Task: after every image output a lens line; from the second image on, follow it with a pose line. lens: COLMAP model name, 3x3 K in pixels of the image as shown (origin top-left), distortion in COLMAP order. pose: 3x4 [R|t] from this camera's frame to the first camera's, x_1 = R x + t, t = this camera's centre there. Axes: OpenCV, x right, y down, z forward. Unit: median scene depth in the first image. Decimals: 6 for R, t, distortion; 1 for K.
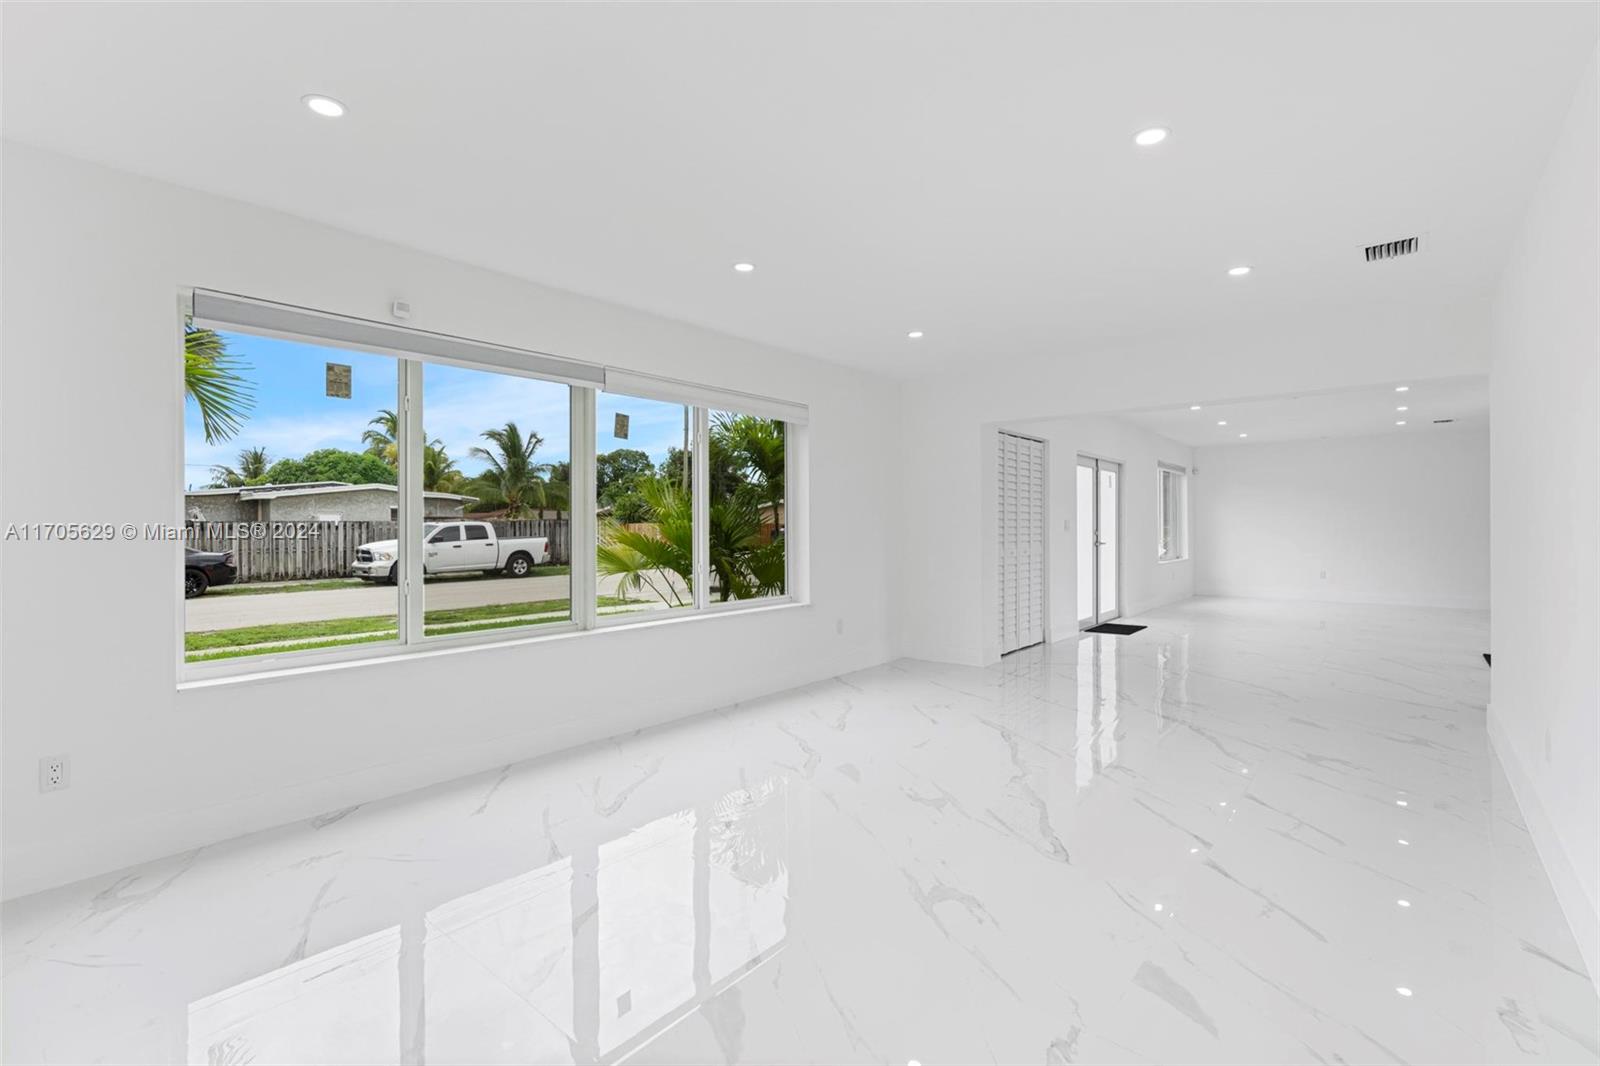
lens RADIAL K [[726.3, 0, 815.7], [0, 726.3, 532.0], [0, 0, 1]] dist [-0.004824, 0.001147]
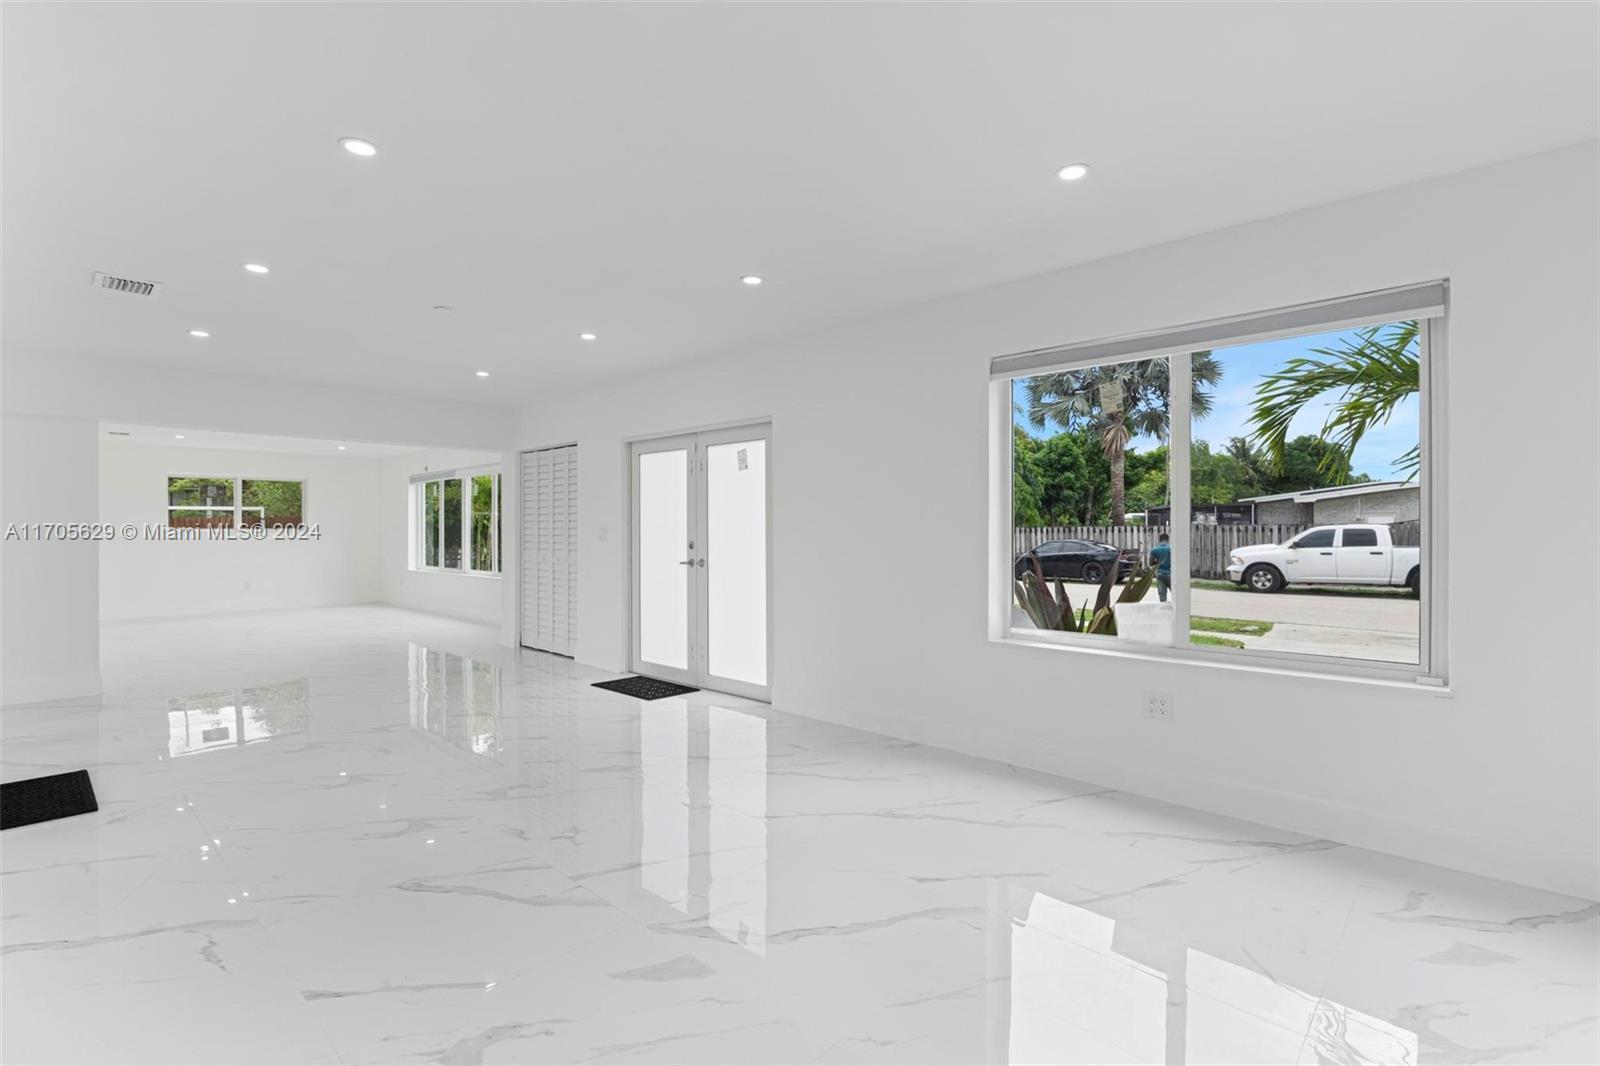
lens RADIAL K [[726.3, 0, 799.9], [0, 726.3, 538.3], [0, 0, 1]] dist [-0.004824, 0.001147]
pose [[-0.066061, 0.017478, -0.997663, 0.787129], [-0.007848, 0.999807, 0.018035, -0.017898], [0.997785, 0.009021, -0.065911, 0.900046]]
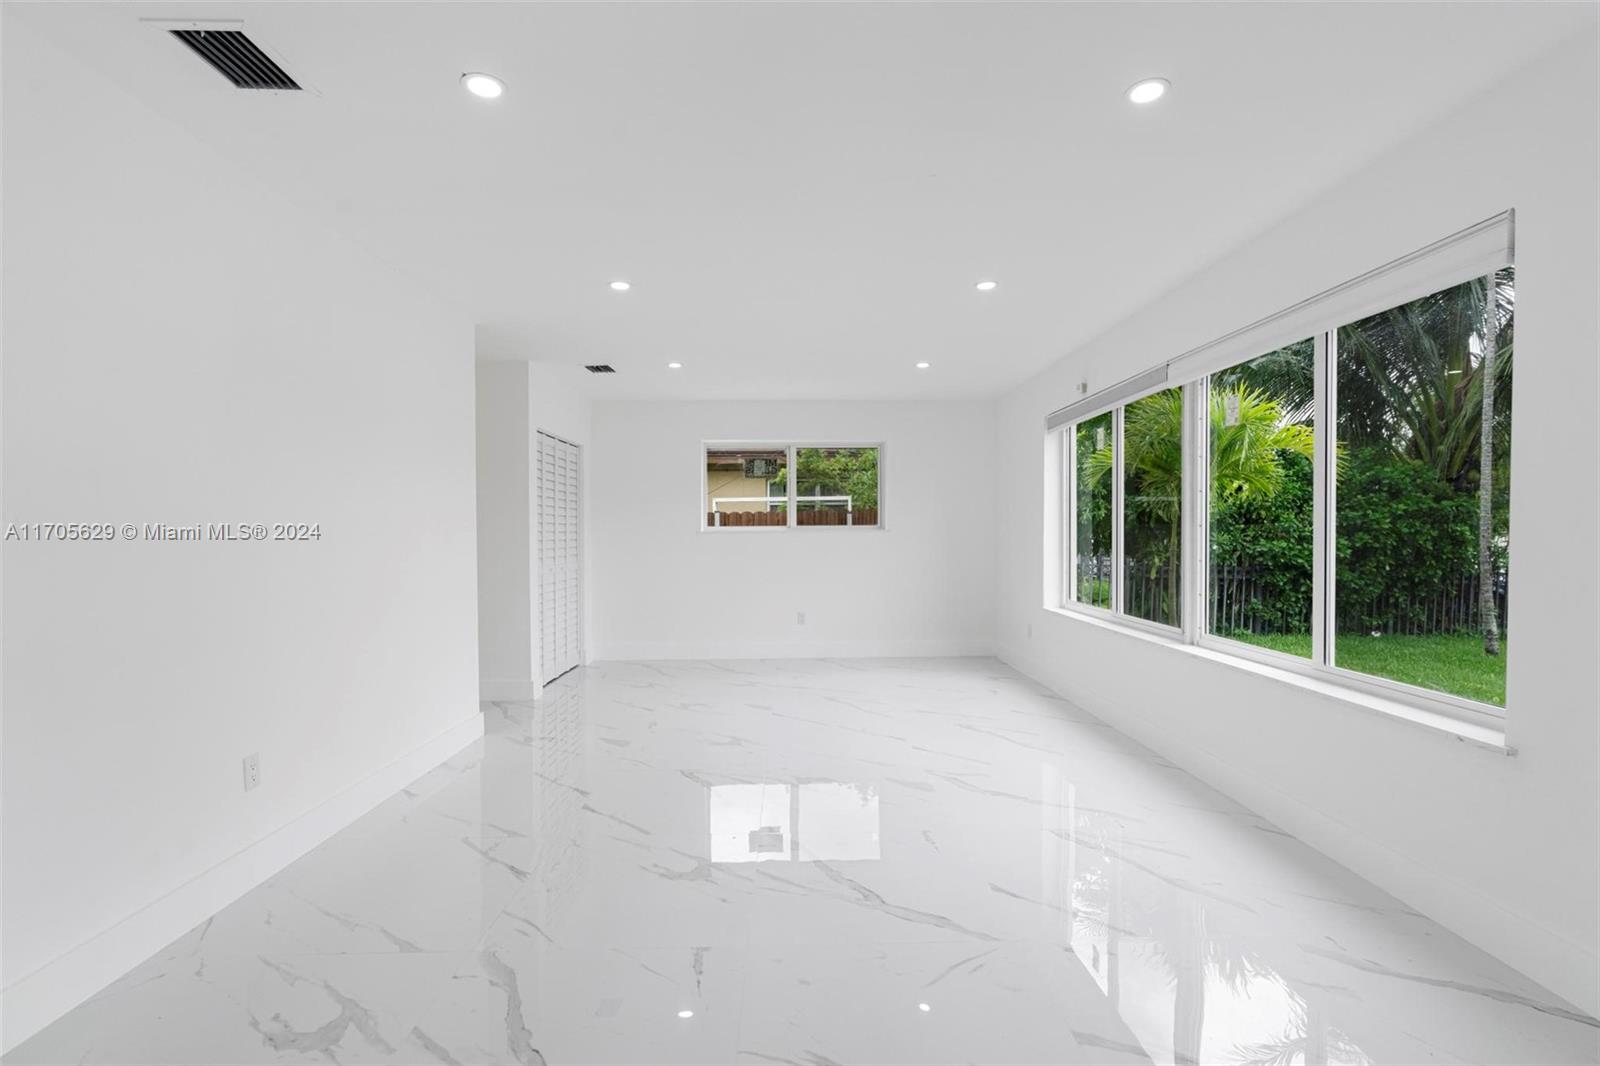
lens RADIAL K [[726.3, 0, 804.1], [0, 726.3, 539.6], [0, 0, 1]] dist [-0.004824, 0.001147]
pose [[-0.762505, 0.019541, -0.646687, 0.275352], [0.003552, 0.999655, 0.026017, -0.011254], [0.646973, 0.017541, -0.762311, 0.571058]]
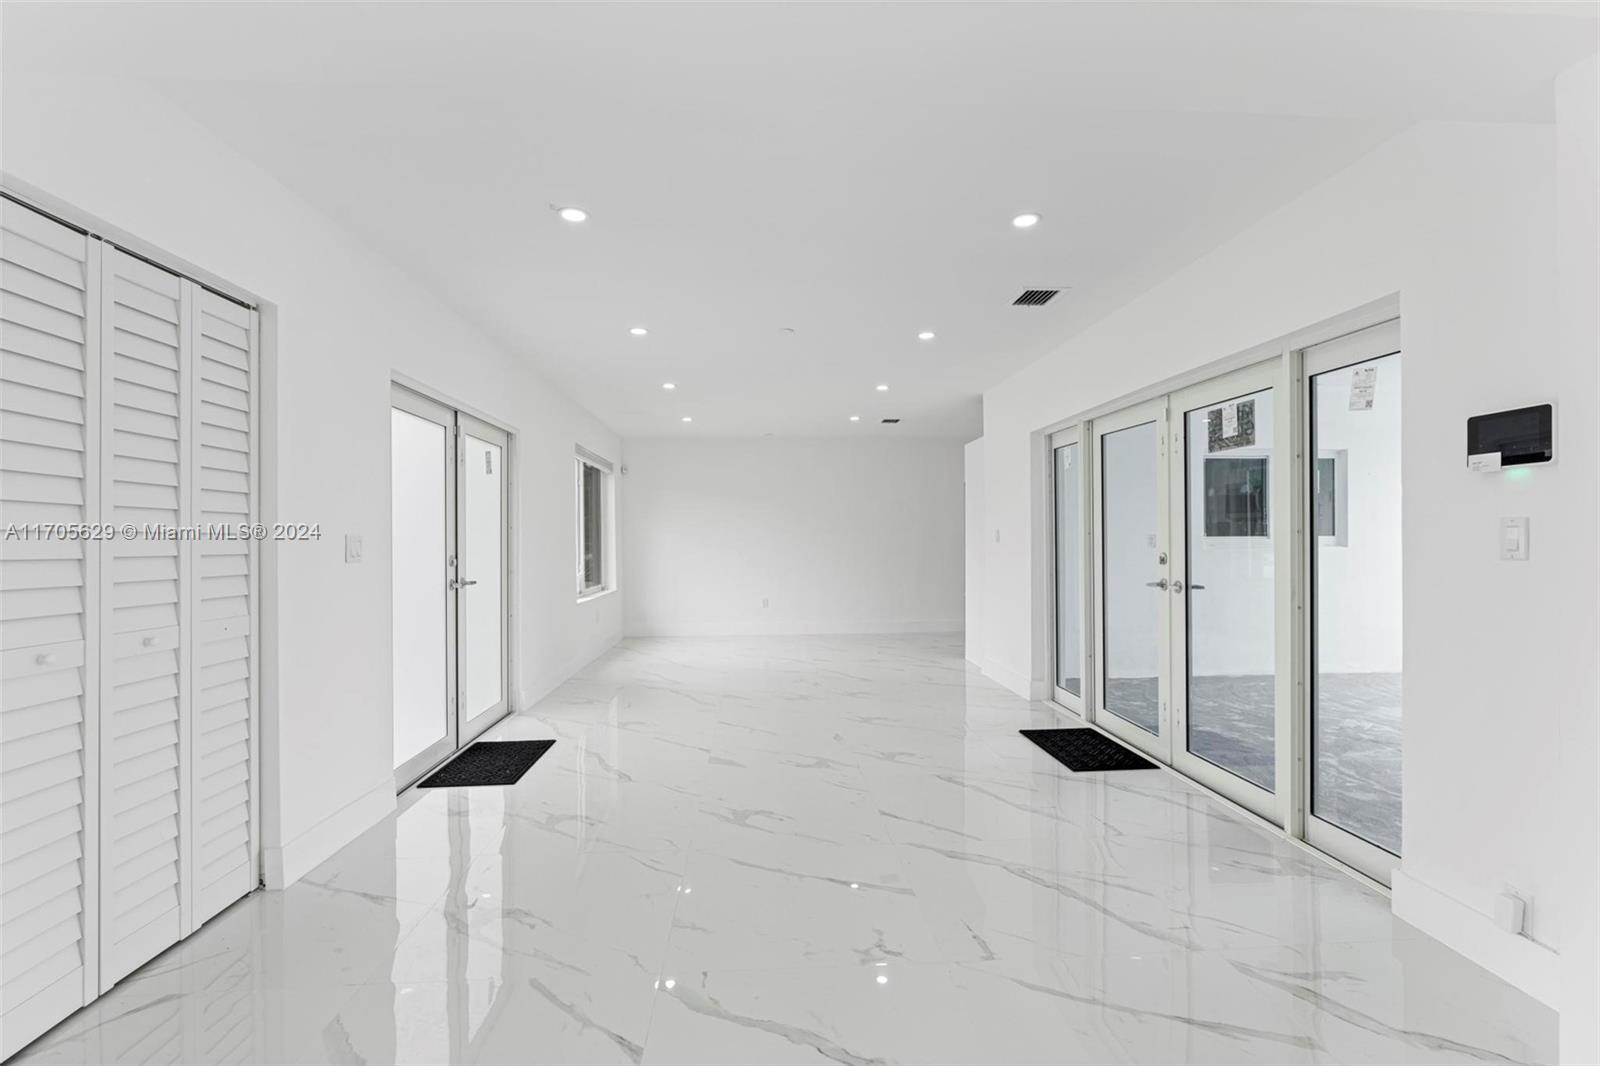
lens RADIAL K [[726.3, 0, 789.8], [0, 726.3, 538.8], [0, 0, 1]] dist [-0.004824, 0.001147]
pose [[0.747544, 0.012230, 0.664099, 0.188569], [-0.006045, 0.999914, -0.011611, -0.008915], [-0.664184, 0.004666, 0.747554, 0.396536]]
